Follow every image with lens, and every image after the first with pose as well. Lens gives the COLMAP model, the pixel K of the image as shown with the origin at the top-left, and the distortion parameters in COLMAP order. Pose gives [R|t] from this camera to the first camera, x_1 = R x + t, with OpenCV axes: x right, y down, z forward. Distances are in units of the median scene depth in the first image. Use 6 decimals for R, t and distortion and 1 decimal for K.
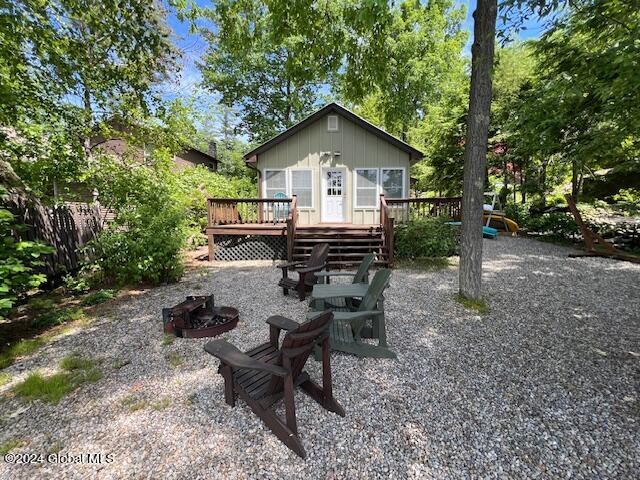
lens RADIAL K [[275.2, 0, 318.0], [0, 275.2, 237.3], [0, 0, 1]] dist [0.002314, 0.000231]
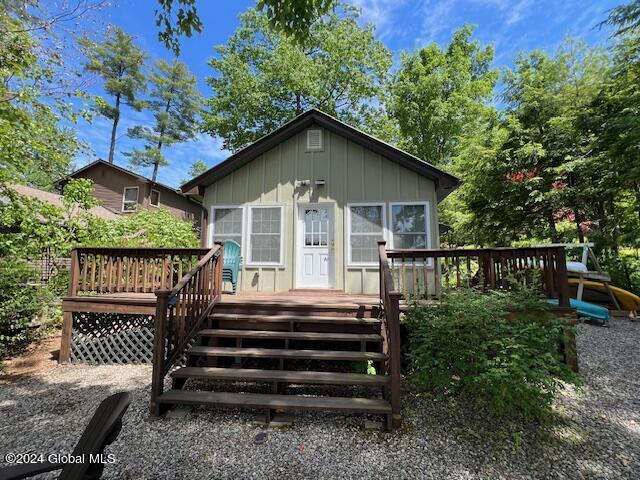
lens RADIAL K [[275.2, 0, 318.0], [0, 275.2, 237.3], [0, 0, 1]] dist [0.002314, 0.000231]
pose [[0.993959, -0.000805, -0.109753, 0.134538], [-0.020525, 0.980969, -0.193075, -0.048260], [0.107819, 0.194162, 0.975026, 0.382660]]
